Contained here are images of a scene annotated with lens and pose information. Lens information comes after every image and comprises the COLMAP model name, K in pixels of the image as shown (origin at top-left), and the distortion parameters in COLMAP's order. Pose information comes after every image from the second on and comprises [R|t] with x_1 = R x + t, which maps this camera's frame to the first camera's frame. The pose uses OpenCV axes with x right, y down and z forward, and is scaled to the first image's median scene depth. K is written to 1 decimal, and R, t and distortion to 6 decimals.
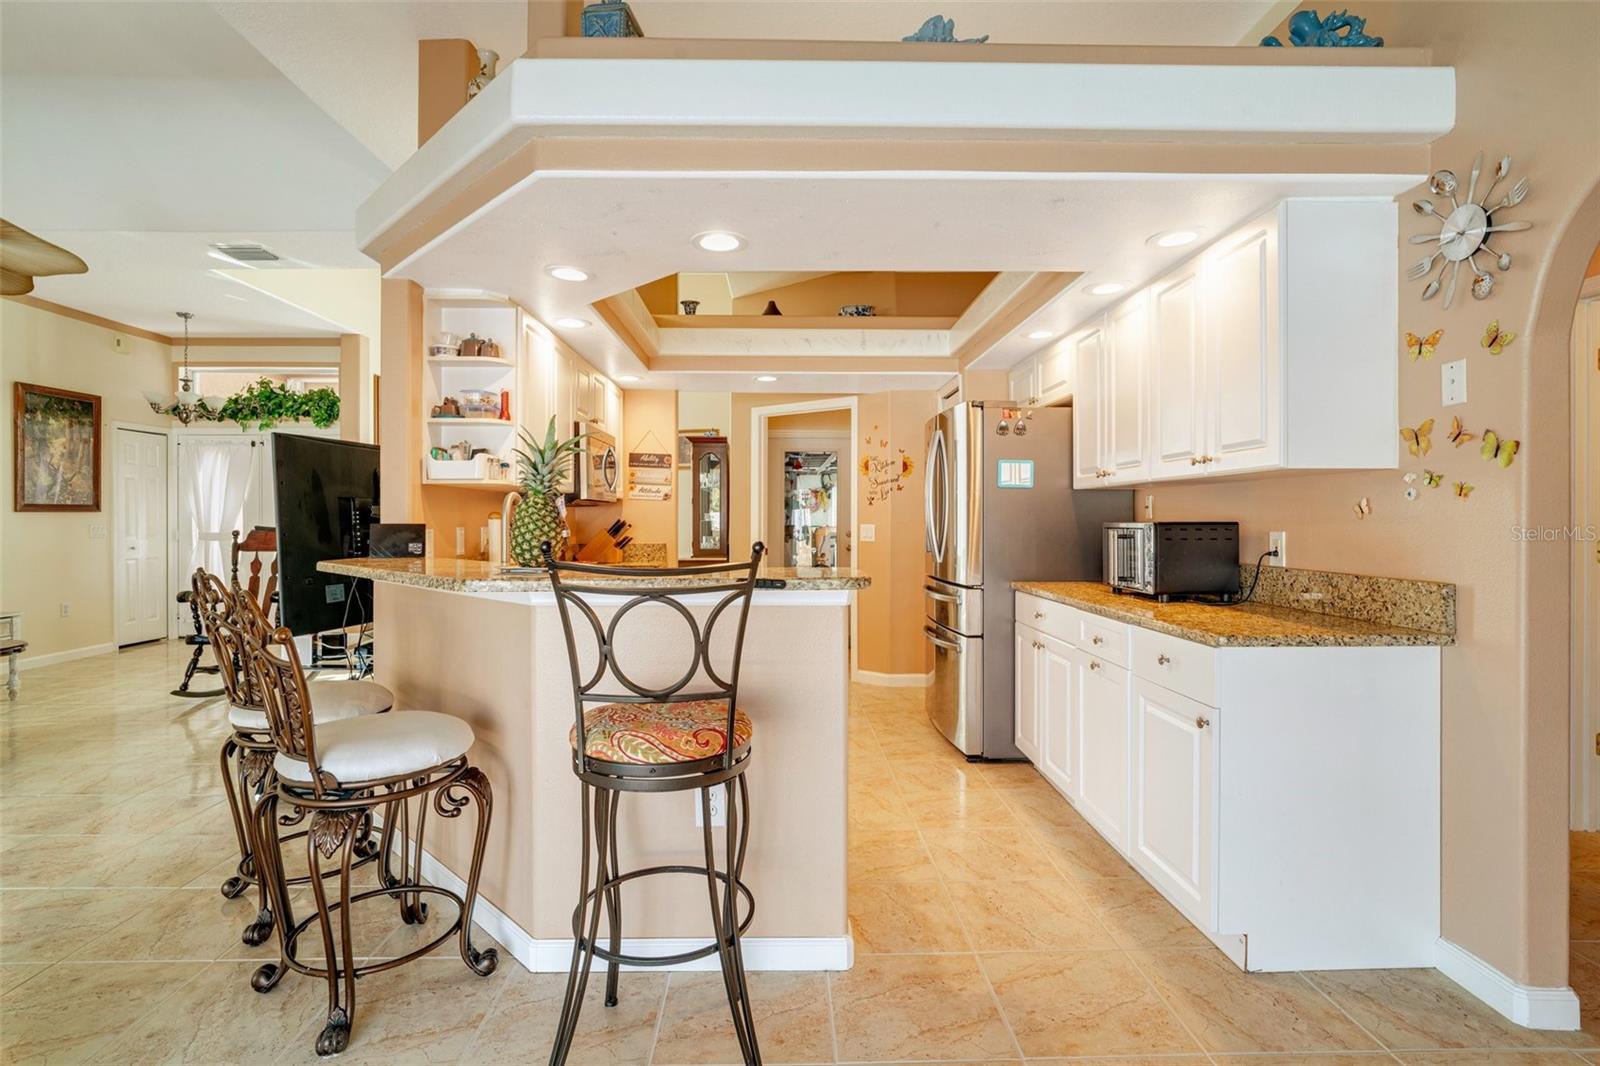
lens RADIAL K [[758.6, 0, 792.4], [0, 758.6, 522.1], [0, 0, 1]] dist [-0.013887, 0.006054]
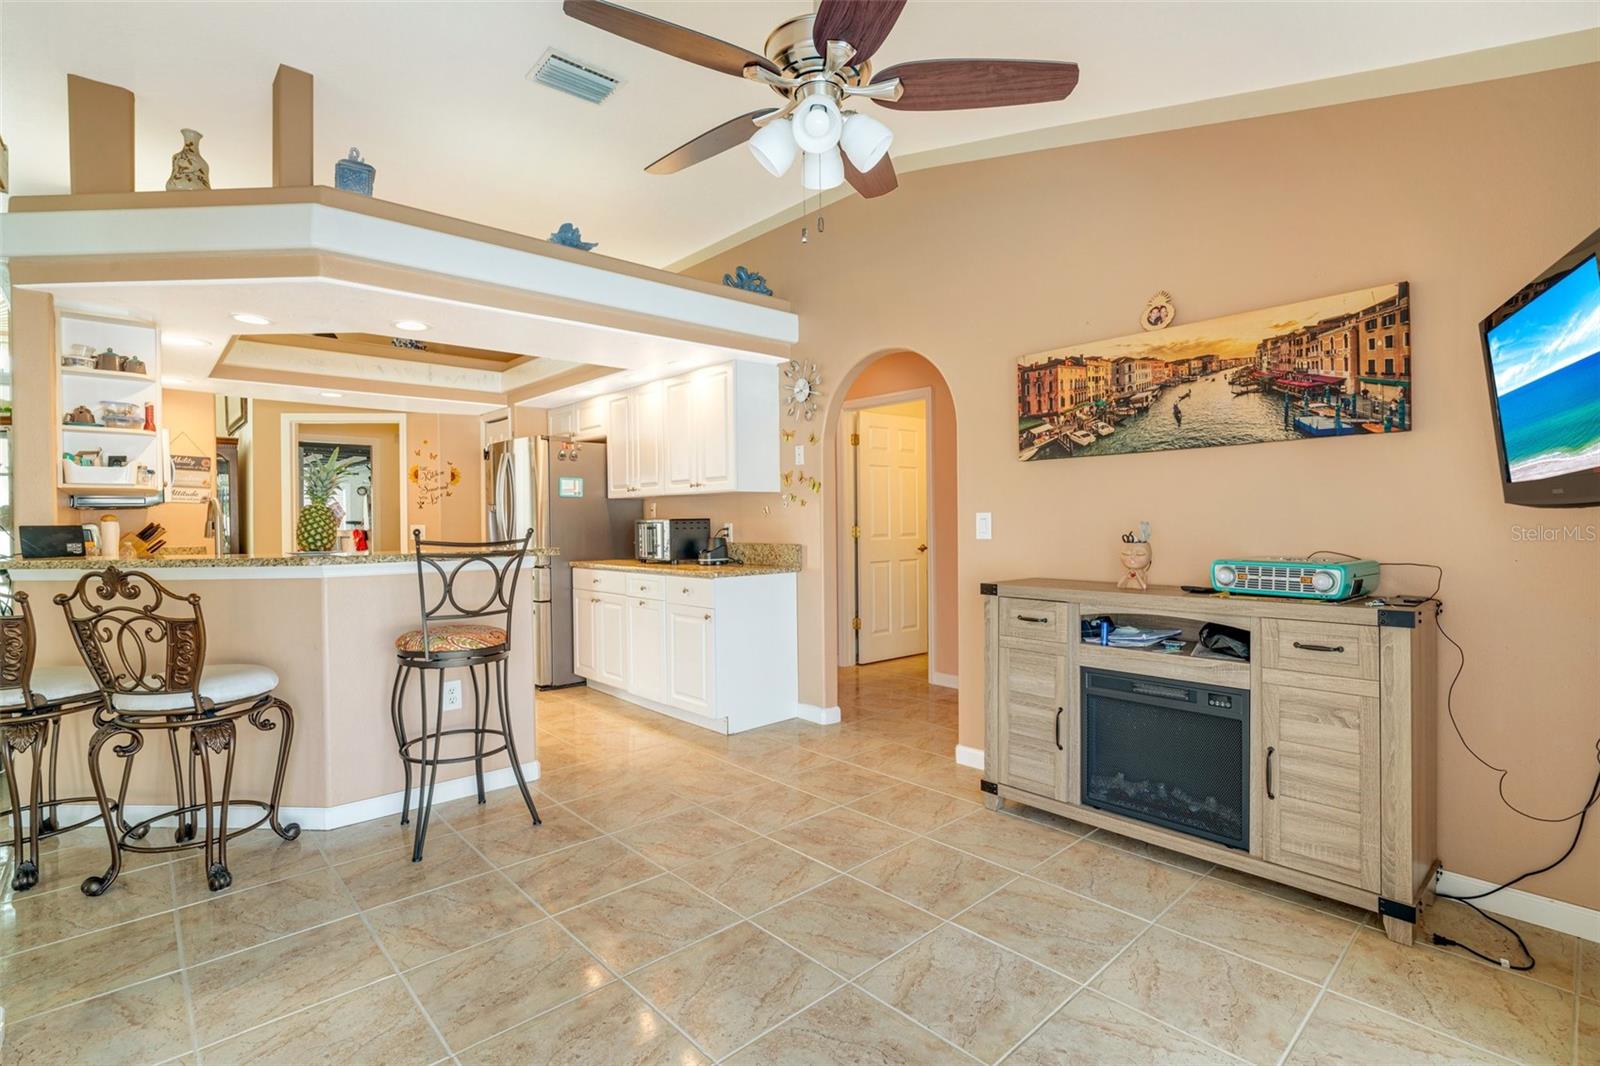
lens RADIAL K [[758.6, 0, 802.7], [0, 758.6, 525.8], [0, 0, 1]] dist [-0.013887, 0.006054]
pose [[0.747990, -0.013188, 0.663579, -0.495711], [0.012307, 0.999906, 0.005999, 0.010119], [-0.663596, 0.003679, 0.748082, -0.559827]]
